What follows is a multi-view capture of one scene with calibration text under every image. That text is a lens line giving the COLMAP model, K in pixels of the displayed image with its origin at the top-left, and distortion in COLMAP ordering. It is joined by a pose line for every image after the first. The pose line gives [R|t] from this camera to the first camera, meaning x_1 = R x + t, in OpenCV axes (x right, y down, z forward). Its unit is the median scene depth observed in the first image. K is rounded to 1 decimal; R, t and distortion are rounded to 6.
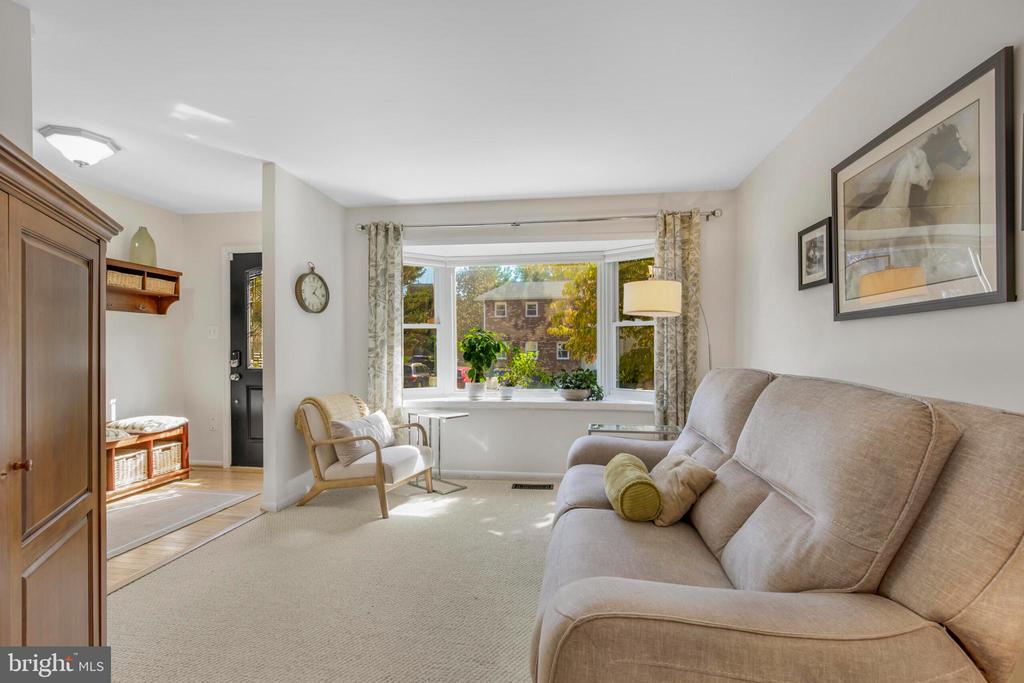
lens RADIAL K [[457.3, 0, 509.8], [0, 457.3, 346.1], [0, 0, 1]] dist [0.001411, -0.000139]
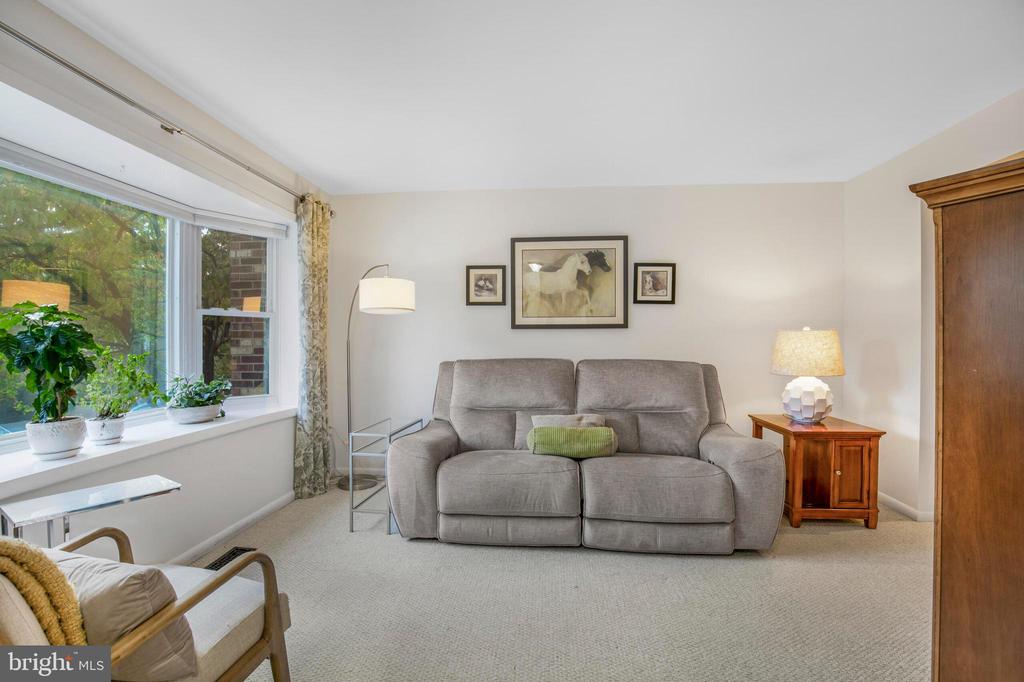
lens RADIAL K [[457.3, 0, 509.8], [0, 457.3, 345.6], [0, 0, 1]] dist [0.001411, -0.000139]
pose [[-0.003478, -0.018301, 0.999826, -0.968629], [-0.005805, 0.999816, 0.018280, -0.024311], [-0.999977, -0.005740, -0.003584, 1.007255]]
